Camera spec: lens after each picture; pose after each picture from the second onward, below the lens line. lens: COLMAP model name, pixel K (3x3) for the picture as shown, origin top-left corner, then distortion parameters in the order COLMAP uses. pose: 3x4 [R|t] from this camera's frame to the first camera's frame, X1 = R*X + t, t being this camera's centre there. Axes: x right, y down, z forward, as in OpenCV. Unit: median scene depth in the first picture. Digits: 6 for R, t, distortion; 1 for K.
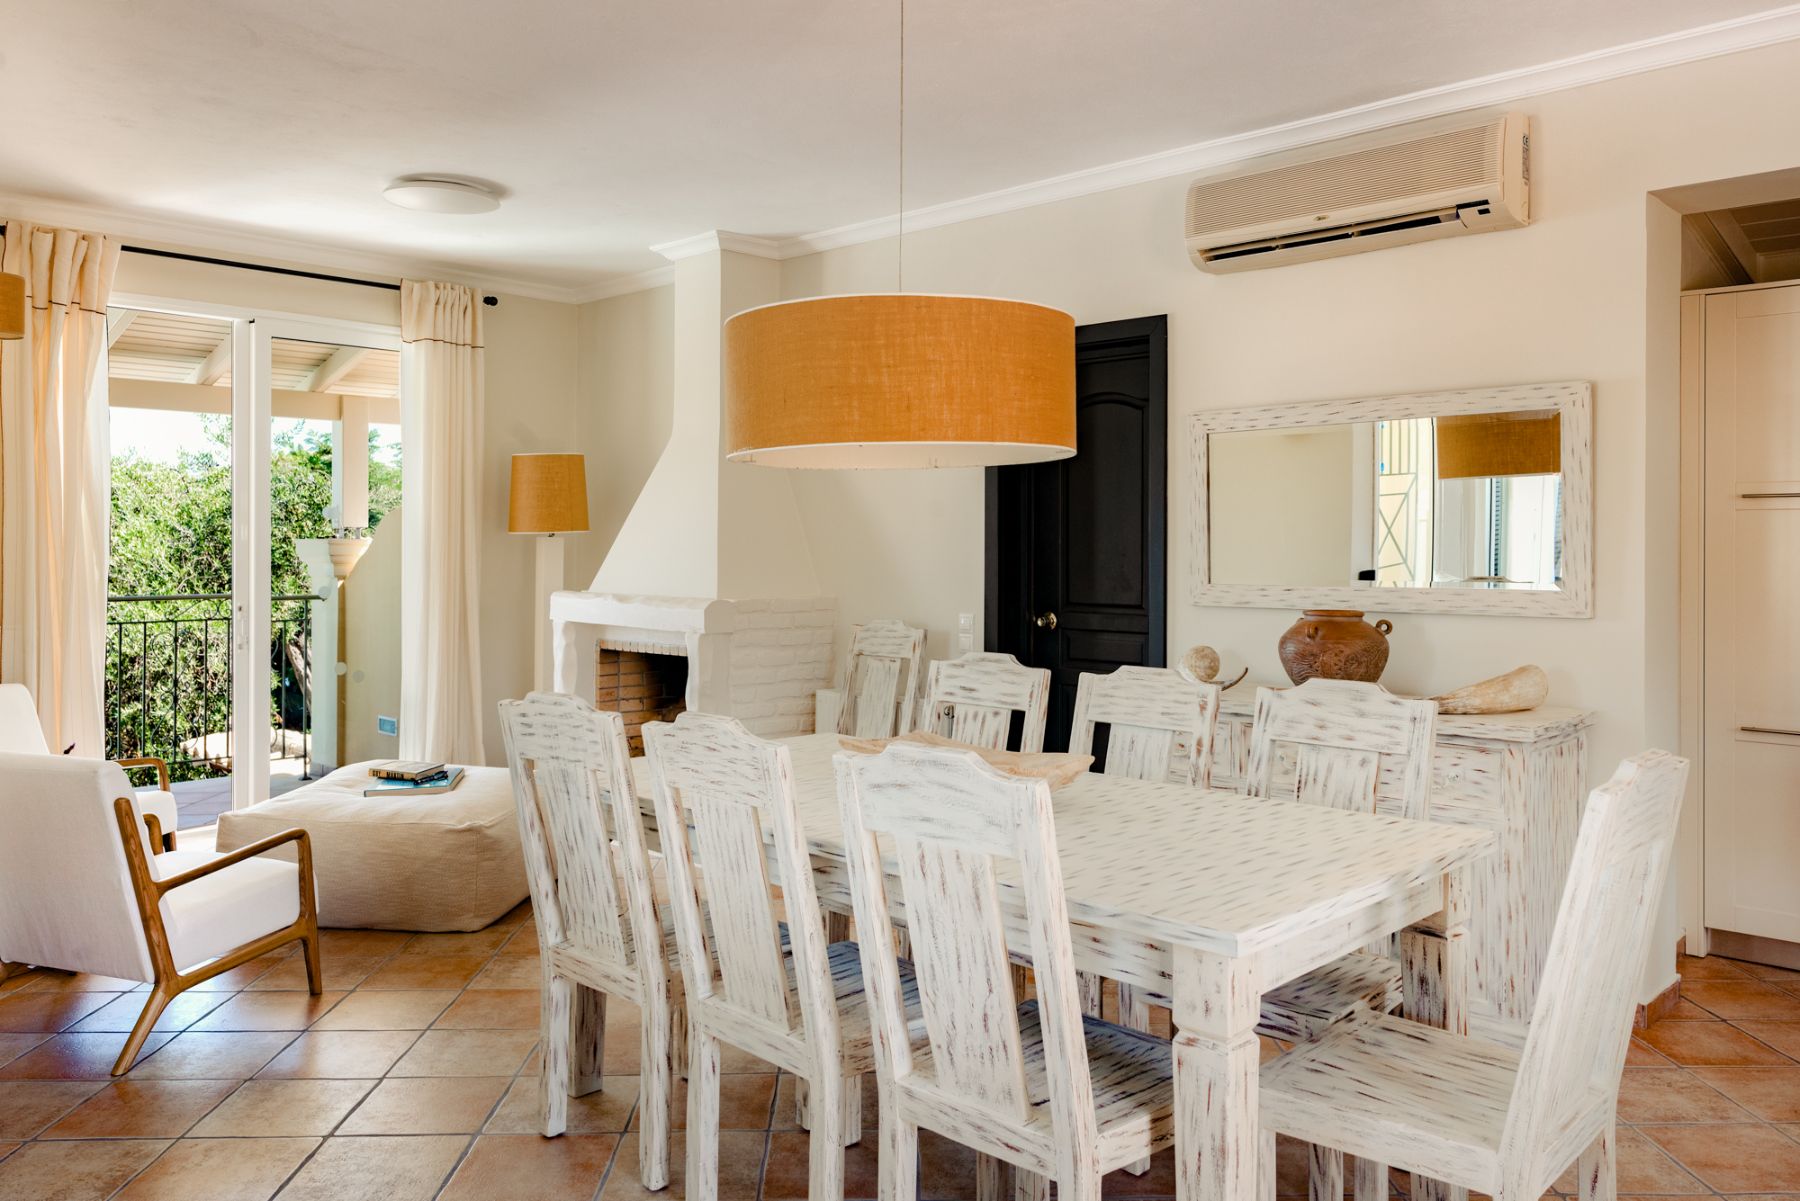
lens RADIAL K [[1357.3, 0, 900.8], [0, 1357.3, 544.9], [0, 0, 1]] dist [0.048338, -0.000539]
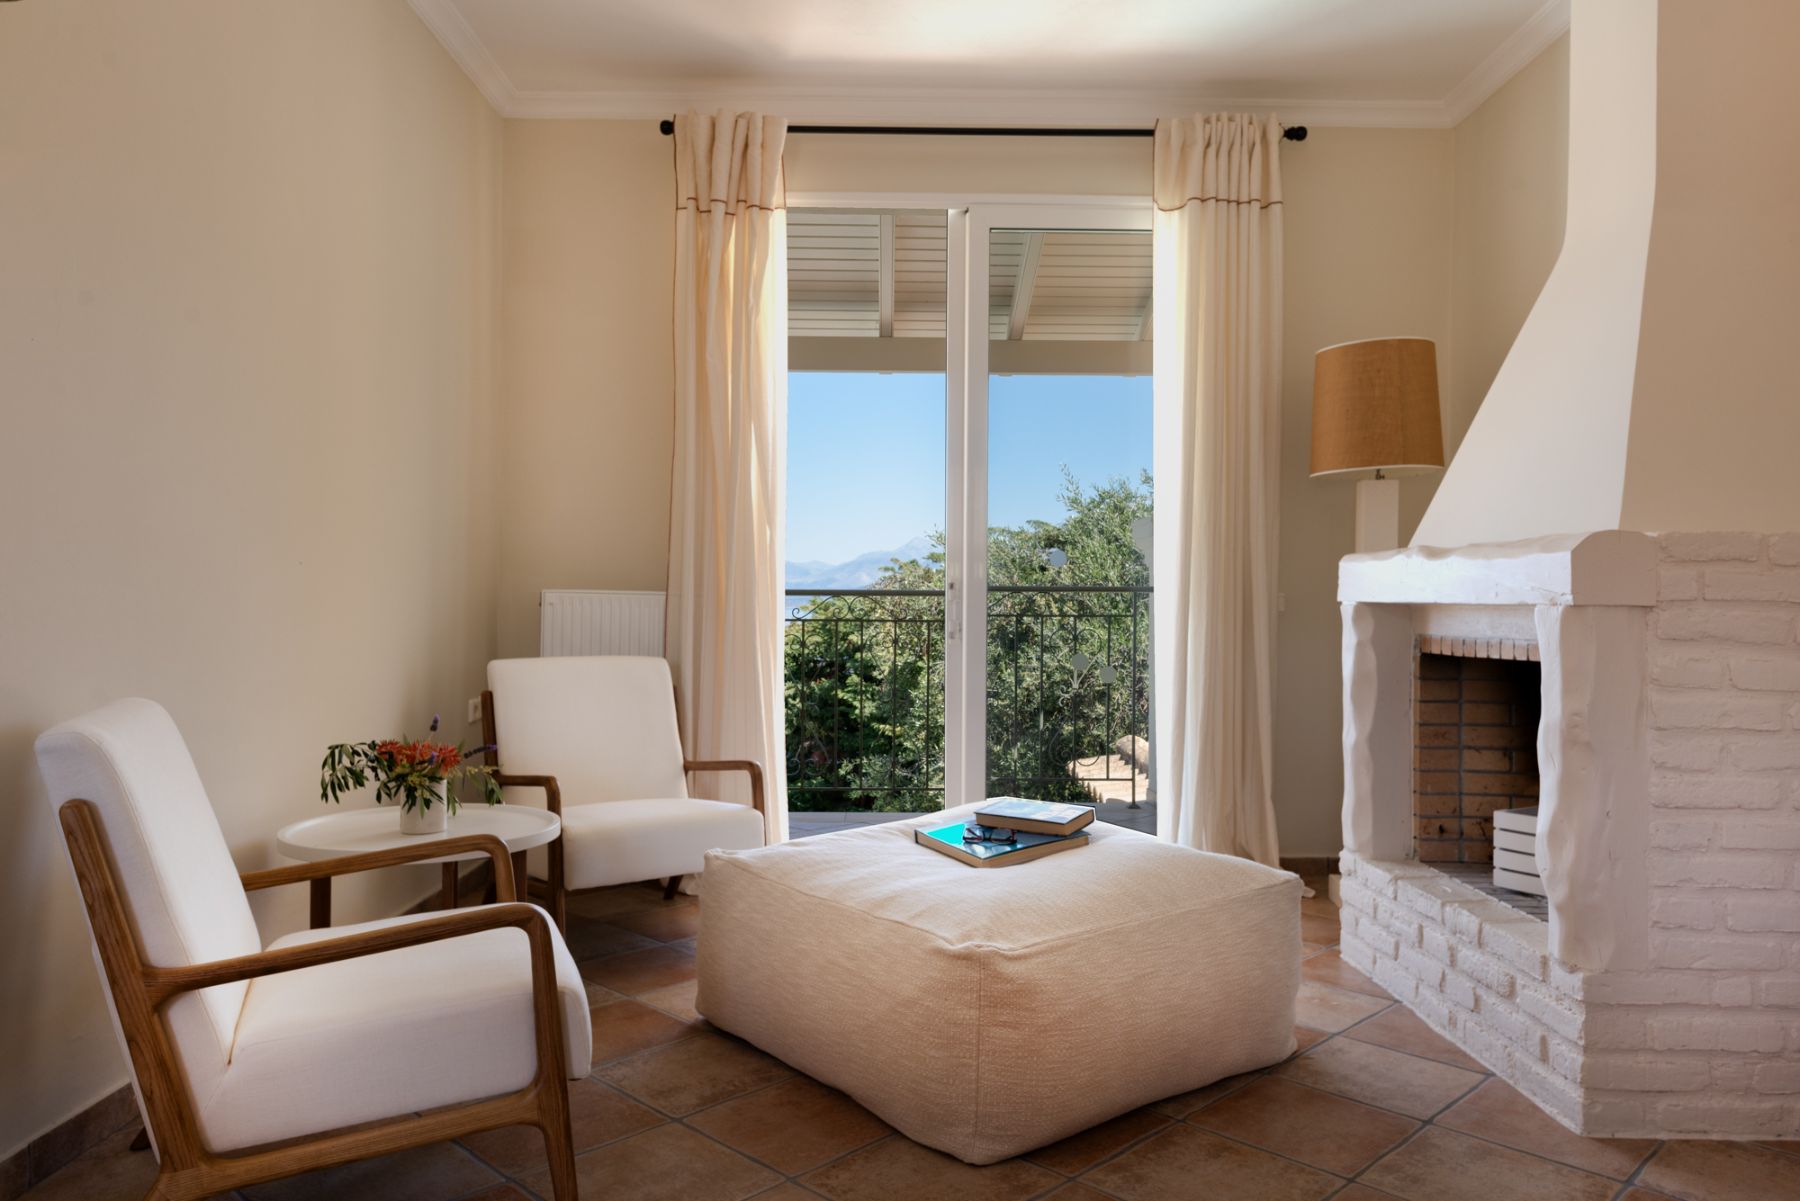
lens RADIAL K [[1213.4, 0, 879.5], [0, 1213.4, 594.3], [0, 0, 1]] dist [0.004708, -0.000468]
pose [[0.679719, -0.006763, -0.733441, -0.006412], [-0.004890, 0.999893, -0.013752, 0.060415], [0.733456, 0.012934, 0.679614, 0.500261]]
